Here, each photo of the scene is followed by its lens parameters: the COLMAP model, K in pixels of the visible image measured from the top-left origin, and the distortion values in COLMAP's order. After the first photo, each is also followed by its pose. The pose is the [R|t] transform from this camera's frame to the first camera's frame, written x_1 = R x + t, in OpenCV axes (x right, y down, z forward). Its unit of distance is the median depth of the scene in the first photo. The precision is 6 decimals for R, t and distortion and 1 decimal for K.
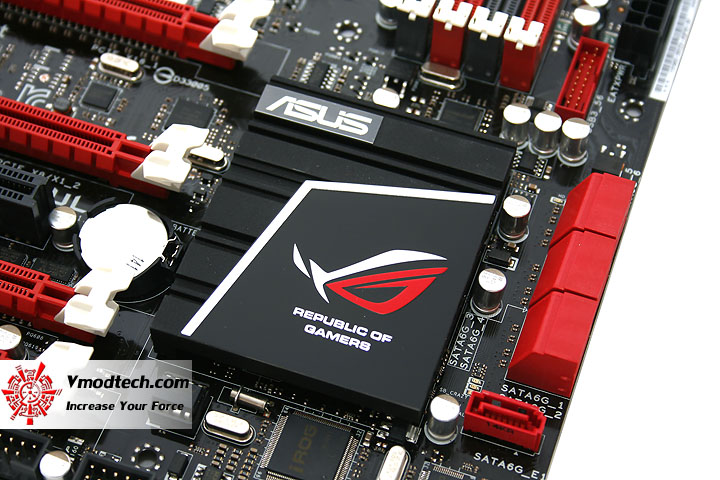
lens RADIAL K [[1676.2, 0, 354.7], [0, 1676.2, 238.3], [0, 0, 1]] dist [0.075004, 0.000000]
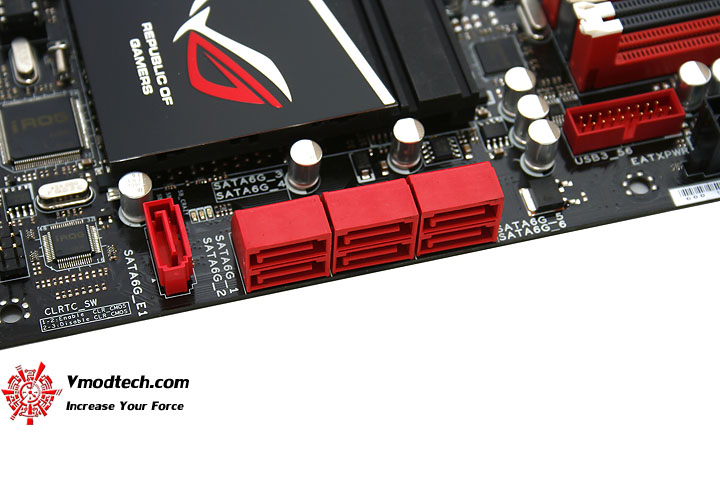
lens RADIAL K [[1676.2, 0, 359.1], [0, 1676.2, 242.7], [0, 0, 1]] dist [0.075004, 0.000000]
pose [[0.569941, 0.679795, -0.461570, 0.535097], [-0.692926, 0.699536, 0.174652, -0.115220], [0.441612, 0.220292, 0.869741, 0.242400]]
